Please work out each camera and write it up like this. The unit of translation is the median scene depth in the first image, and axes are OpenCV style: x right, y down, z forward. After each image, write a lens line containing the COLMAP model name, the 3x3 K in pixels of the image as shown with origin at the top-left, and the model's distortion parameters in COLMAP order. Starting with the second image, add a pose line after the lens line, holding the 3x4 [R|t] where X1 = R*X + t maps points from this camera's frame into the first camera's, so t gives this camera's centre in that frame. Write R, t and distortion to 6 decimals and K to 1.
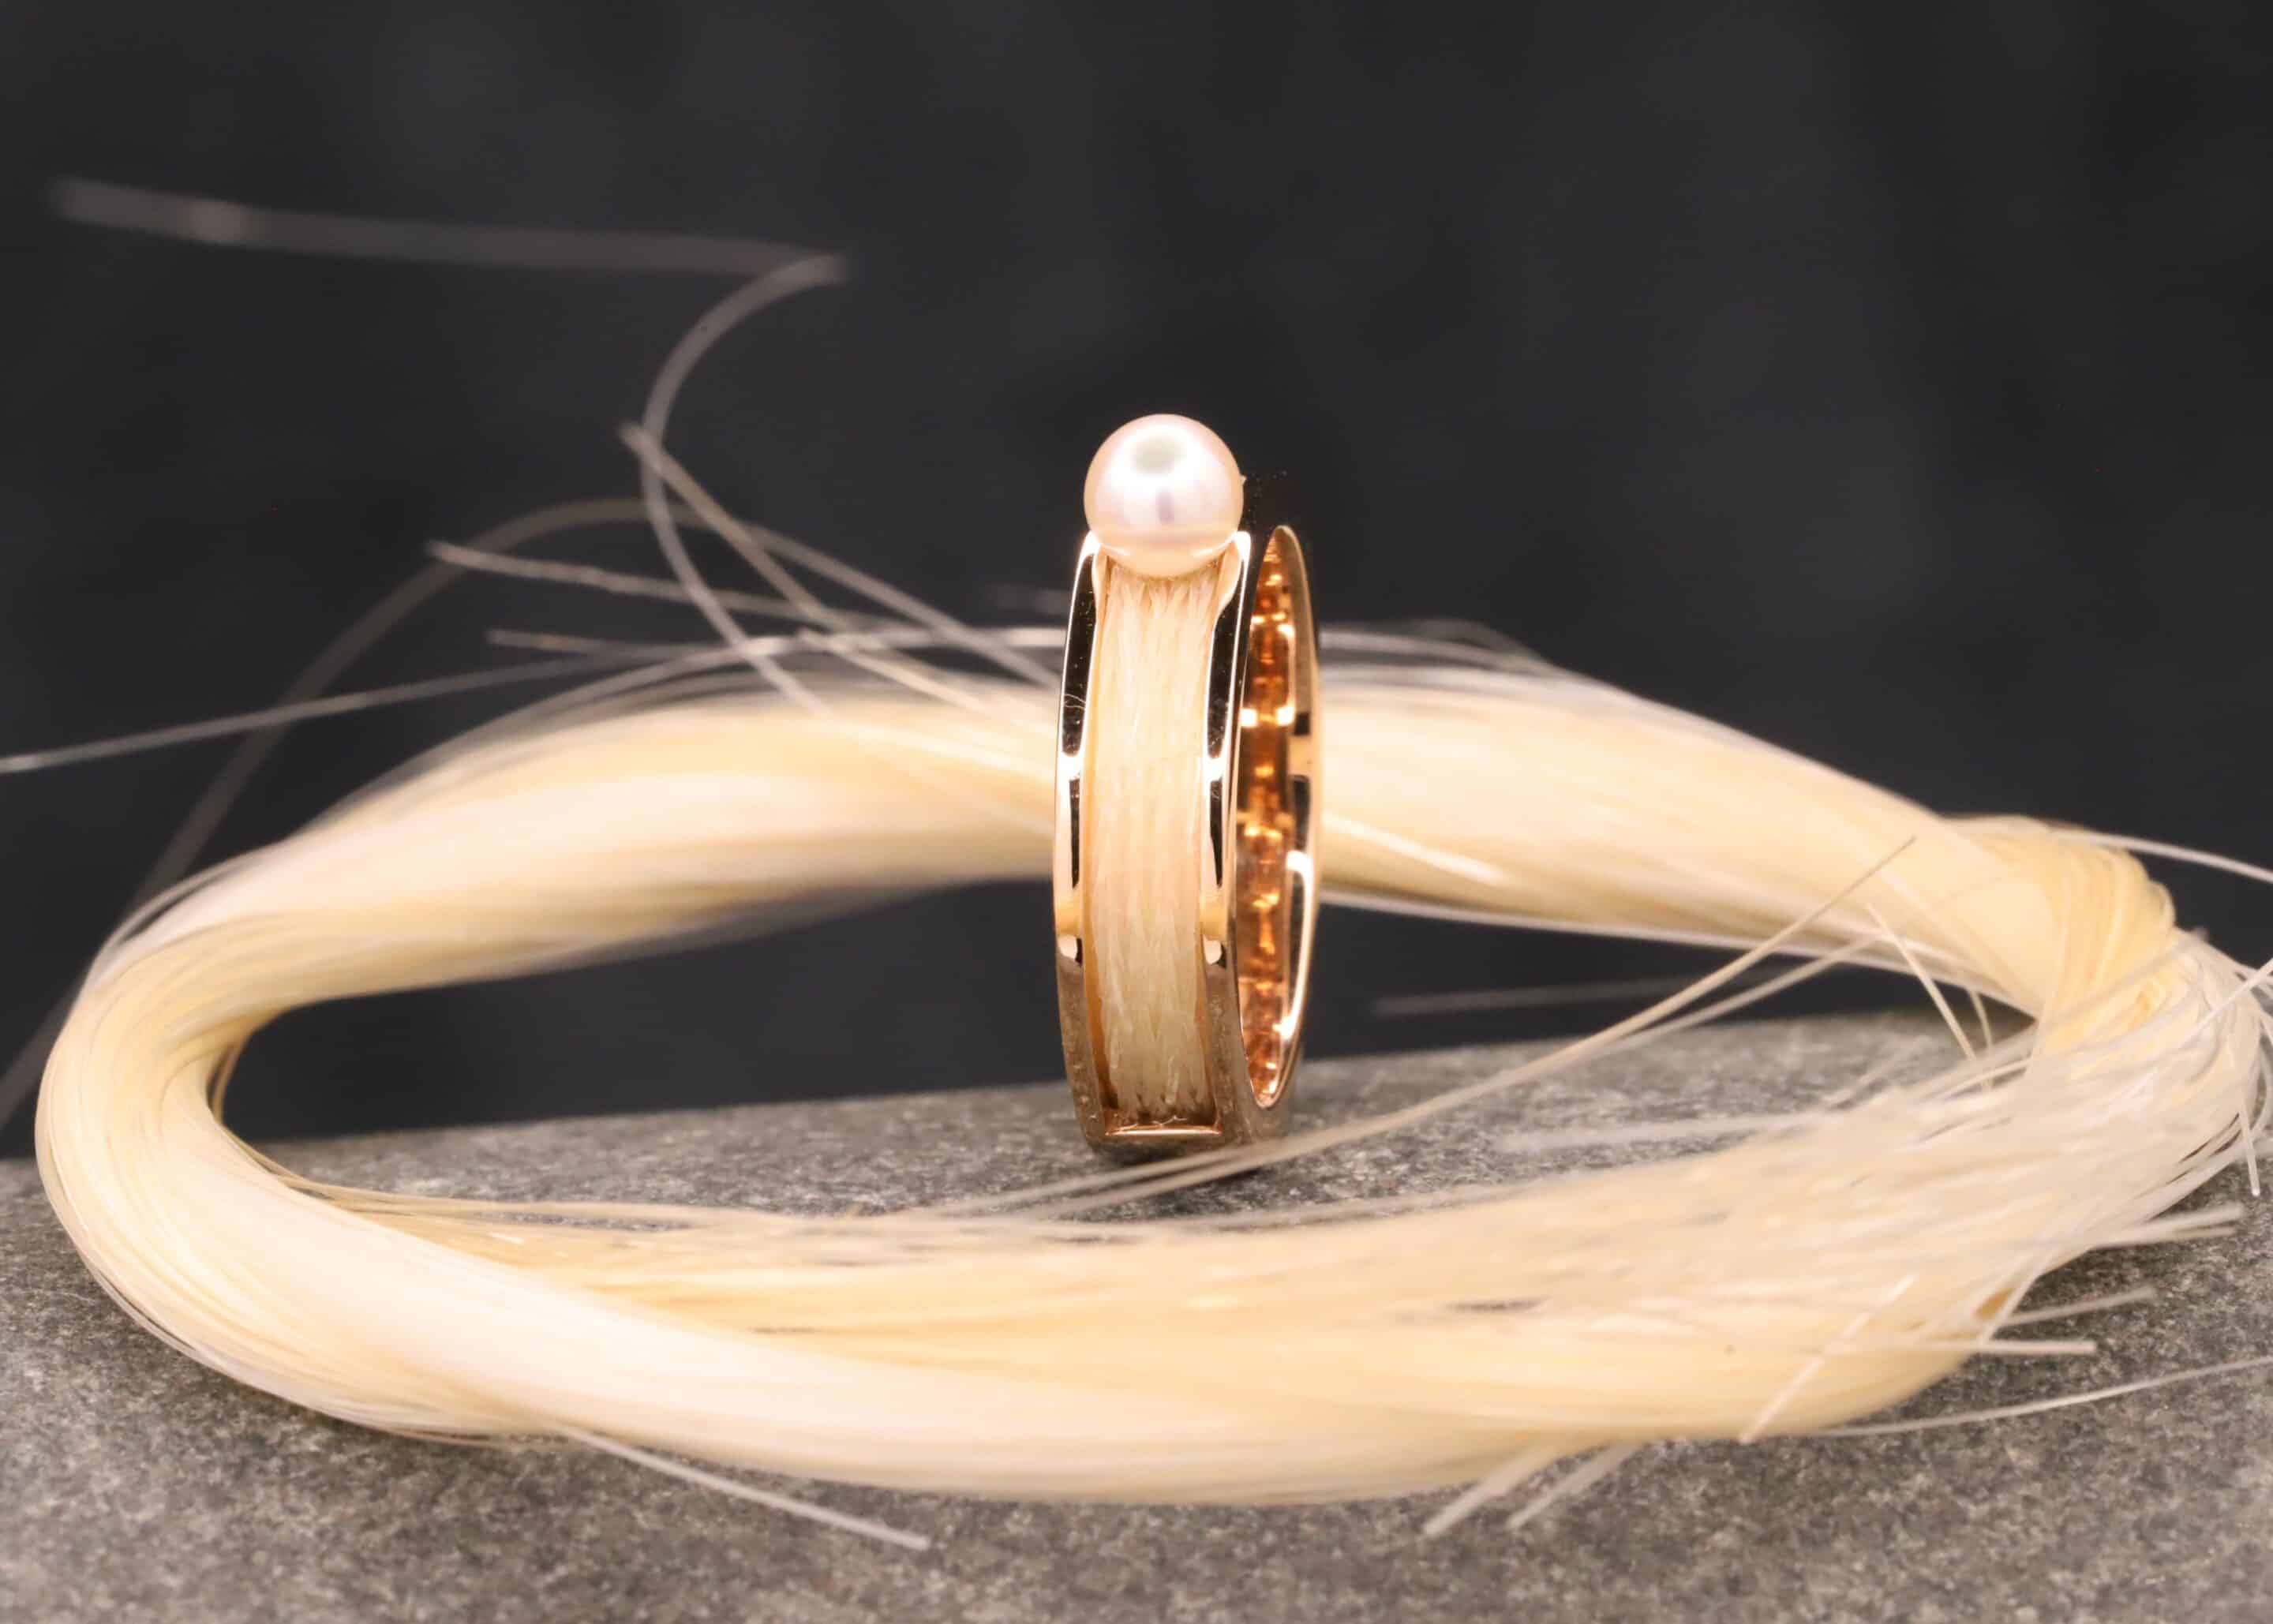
lens RADIAL K [[10938.1, 0, 1136.5], [0, 10938.1, 812.0], [0, 0, 1]] dist [0.029894, -0.299024]
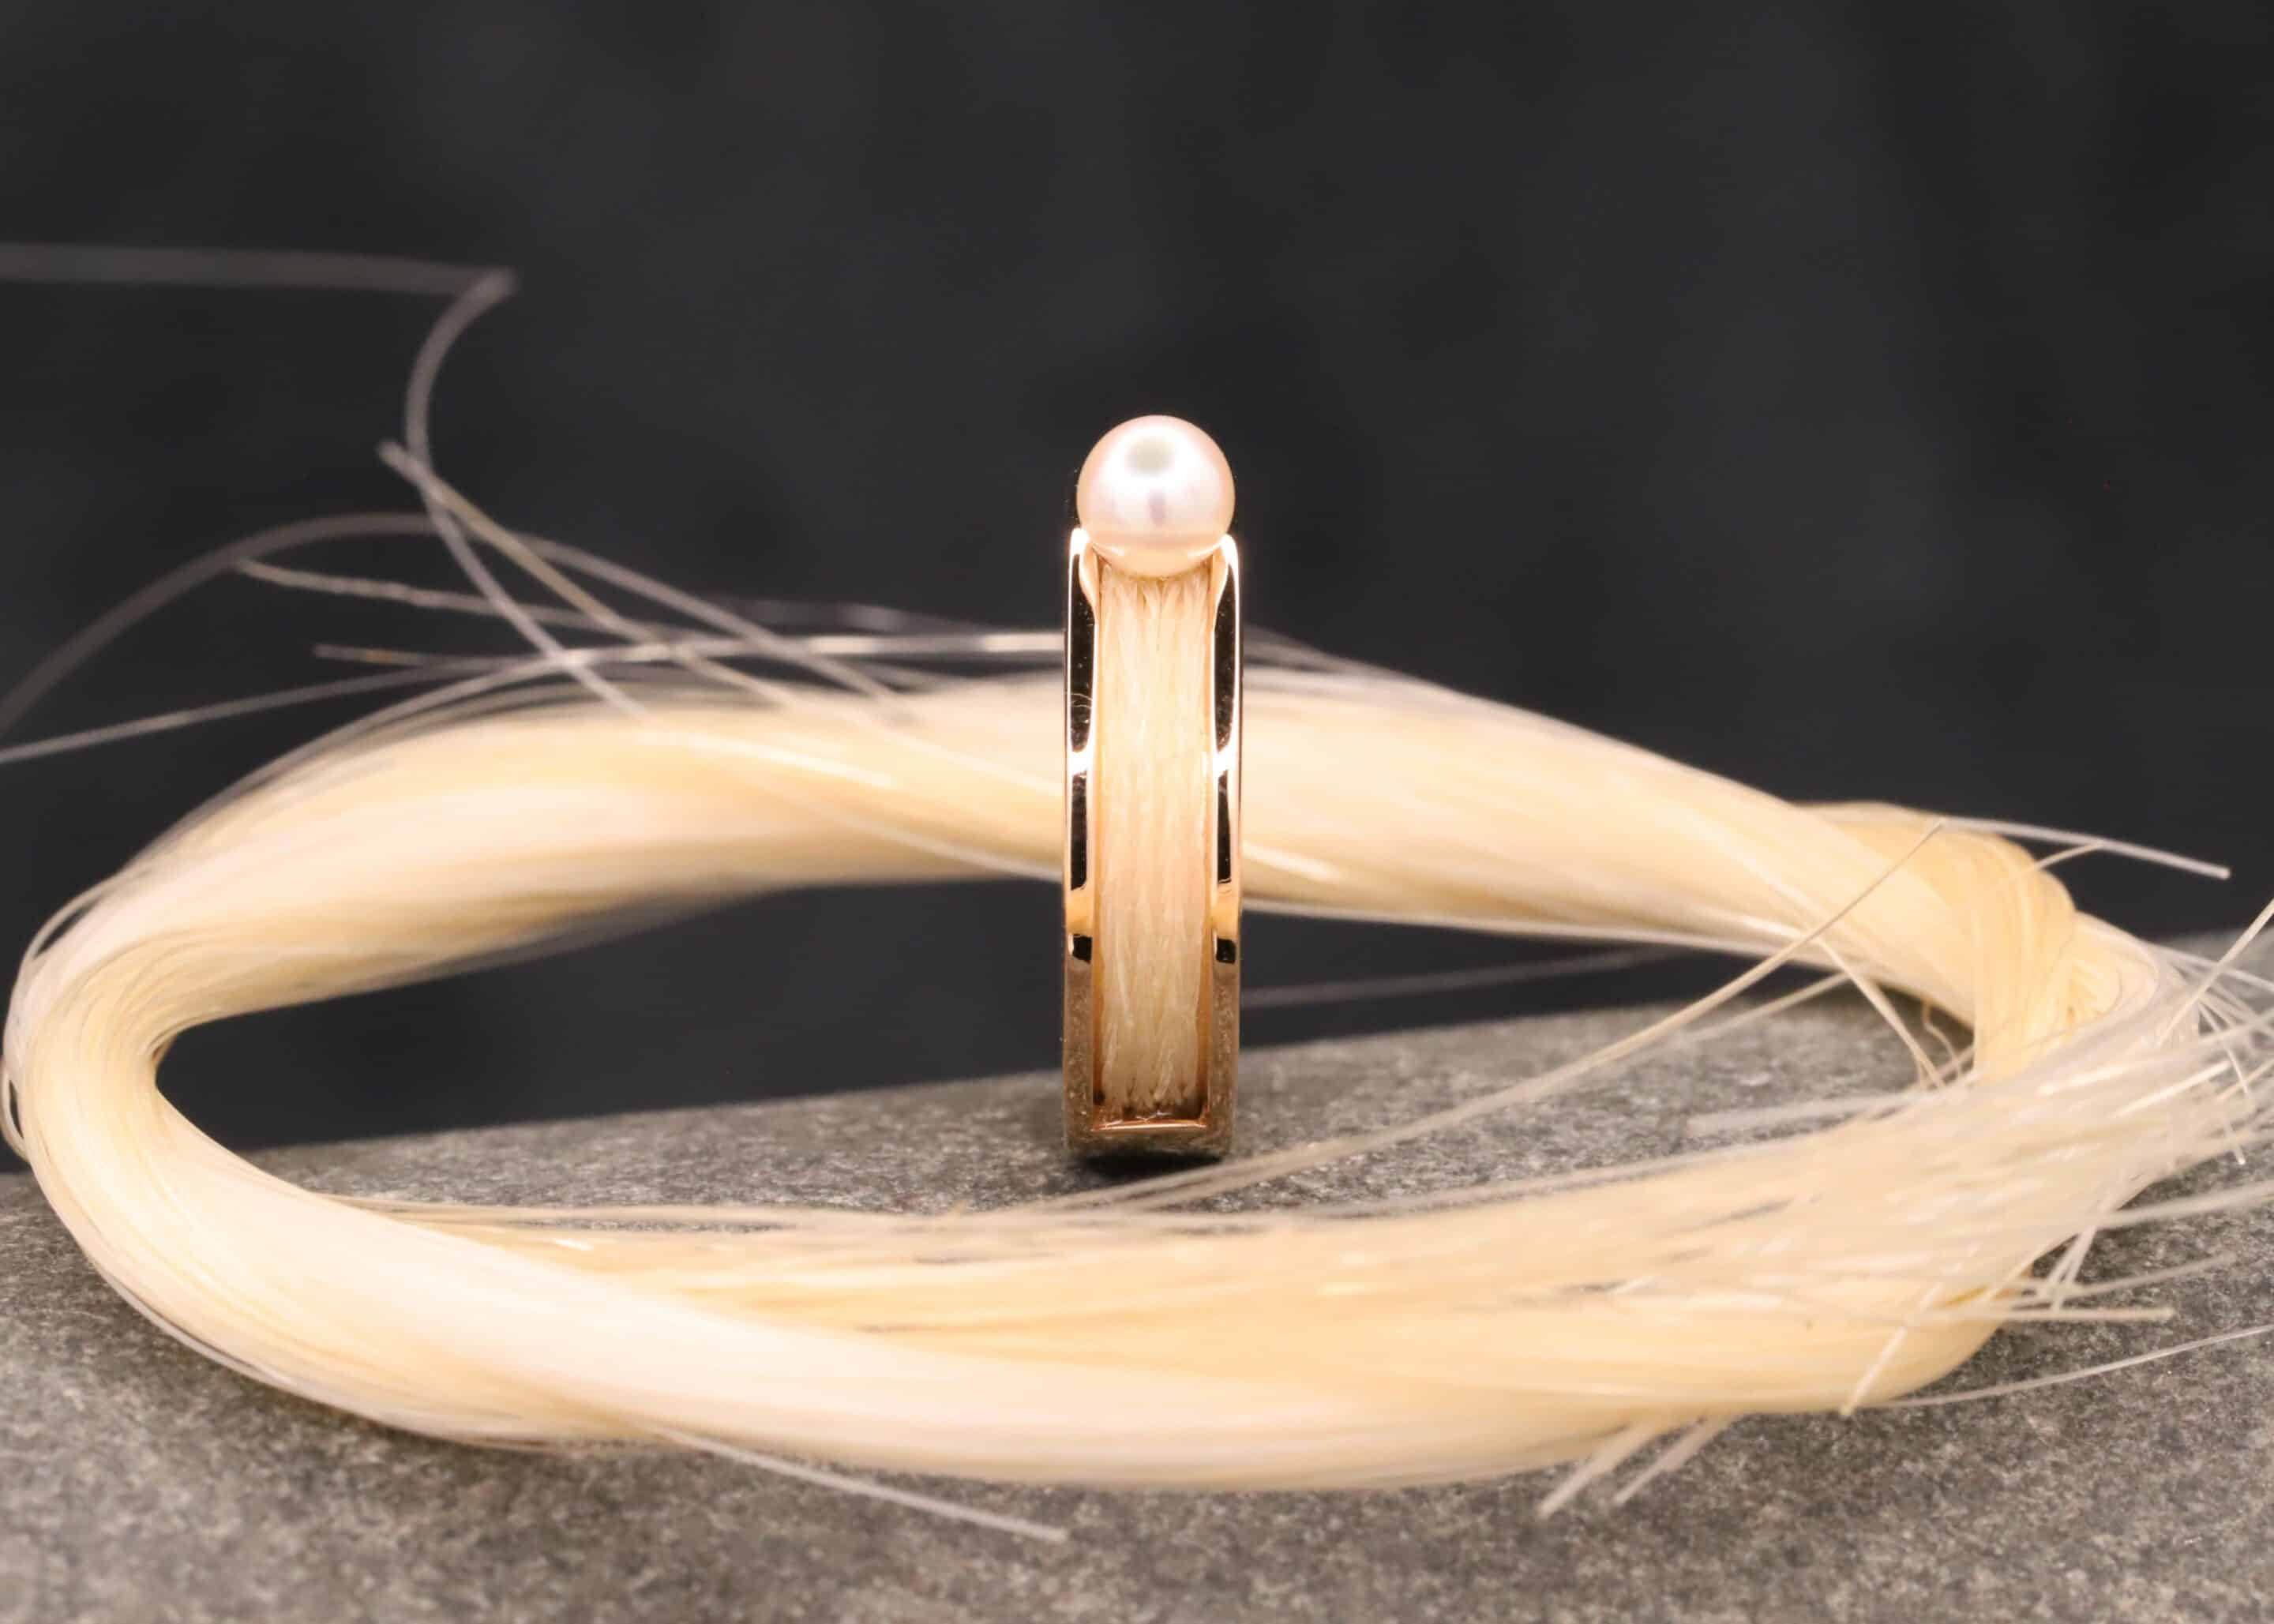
lens RADIAL K [[10943.2, 0, 1137.0], [0, 10943.2, 812.0], [0, 0, 1]] dist [0.029894, -0.299024]
pose [[0.988242, -0.017187, 0.151928, -0.158531], [0.017735, 0.999840, -0.002251, 0.002569], [-0.151865, 0.004919, 0.988389, 0.001630]]
